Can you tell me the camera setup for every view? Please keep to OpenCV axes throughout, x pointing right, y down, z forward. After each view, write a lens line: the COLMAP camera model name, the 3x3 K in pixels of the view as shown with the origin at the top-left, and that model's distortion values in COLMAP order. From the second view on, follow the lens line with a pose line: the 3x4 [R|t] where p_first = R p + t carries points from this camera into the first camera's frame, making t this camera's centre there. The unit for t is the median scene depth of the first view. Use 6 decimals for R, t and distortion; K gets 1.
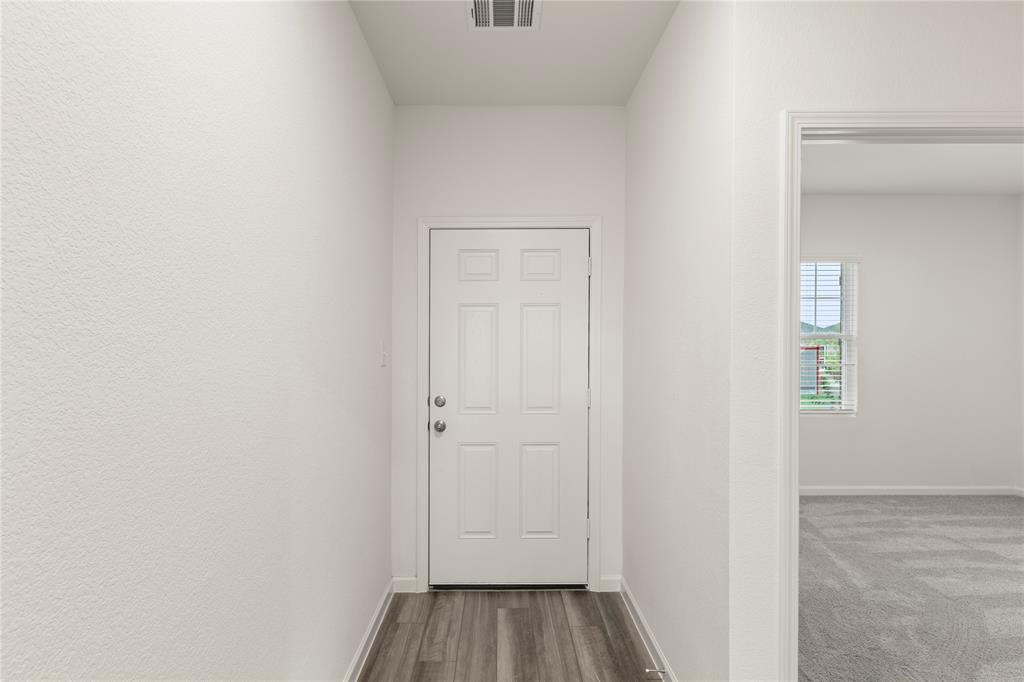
lens RADIAL K [[566.9, 0, 509.3], [0, 566.9, 346.4], [0, 0, 1]] dist [0.003635, -0.002218]
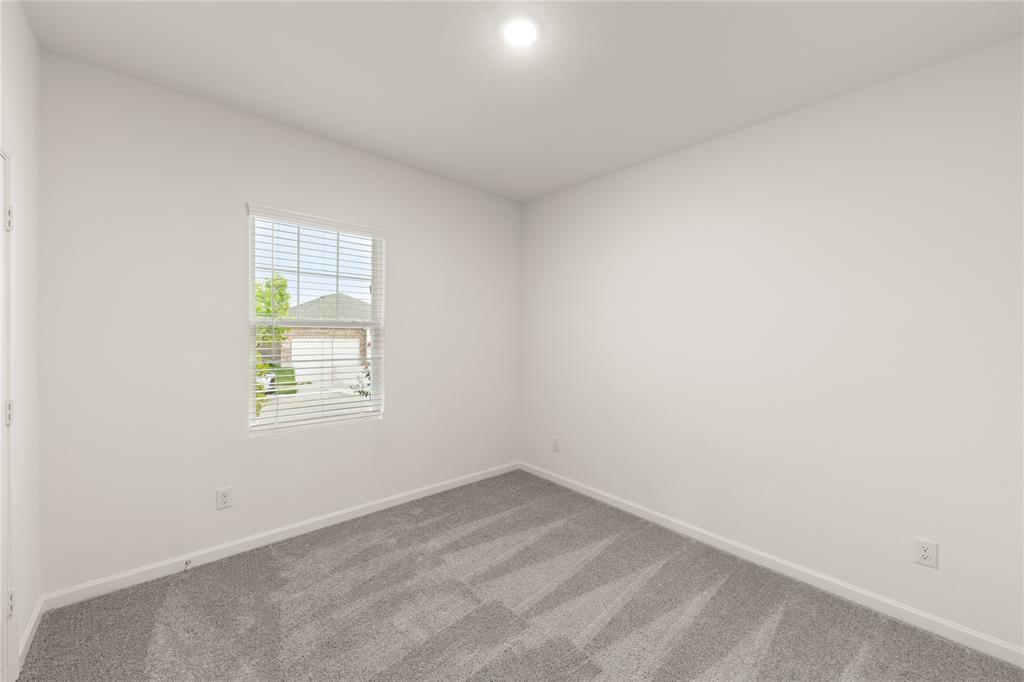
lens RADIAL K [[379.2, 0, 513.4], [0, 379.2, 337.2], [0, 0, 1]] dist [0.000028, 0.000001]
pose [[0.751419, 0.005650, 0.659801, 0.410807], [-0.017768, 0.999774, 0.011674, -0.009542], [-0.659586, -0.020496, 0.751349, 0.477369]]
